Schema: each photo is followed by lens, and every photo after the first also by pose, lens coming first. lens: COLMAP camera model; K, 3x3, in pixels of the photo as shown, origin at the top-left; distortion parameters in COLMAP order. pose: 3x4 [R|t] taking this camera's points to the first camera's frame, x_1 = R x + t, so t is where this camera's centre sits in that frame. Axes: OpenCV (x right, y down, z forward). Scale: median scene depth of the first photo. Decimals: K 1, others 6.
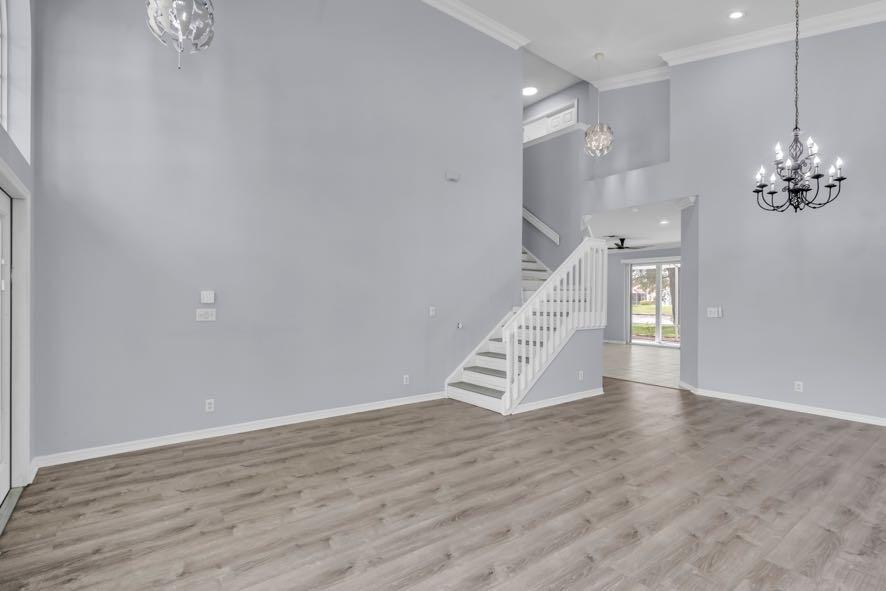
lens RADIAL K [[427.0, 0, 443.0], [0, 427.0, 295.5], [0, 0, 1]] dist [-0.001996, -0.000389]
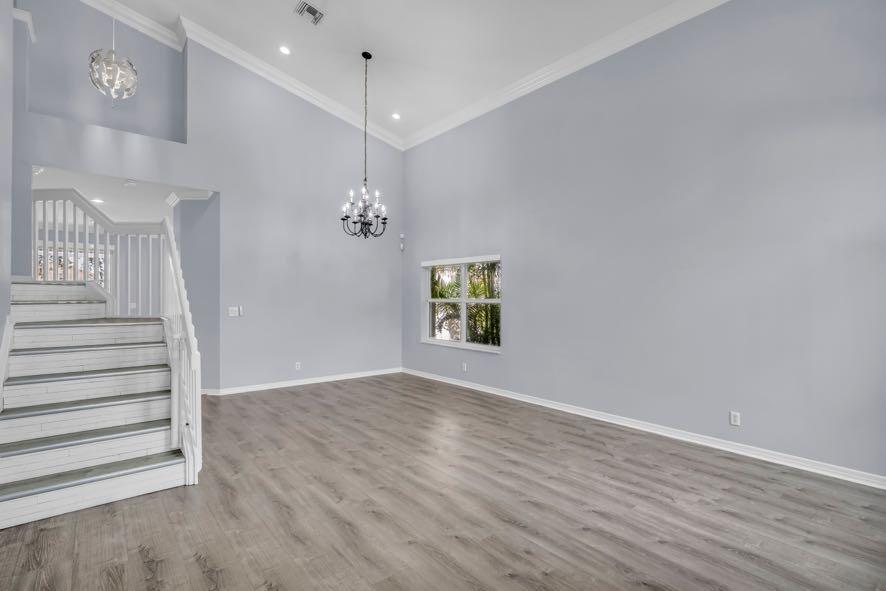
lens RADIAL K [[427.0, 0, 443.0], [0, 427.0, 295.5], [0, 0, 1]] dist [-0.001996, -0.000389]
pose [[-0.046421, -0.001537, 0.998921, -0.634128], [-0.013039, 0.999915, 0.000932, -0.007845], [-0.998837, -0.012982, -0.046437, 0.822731]]
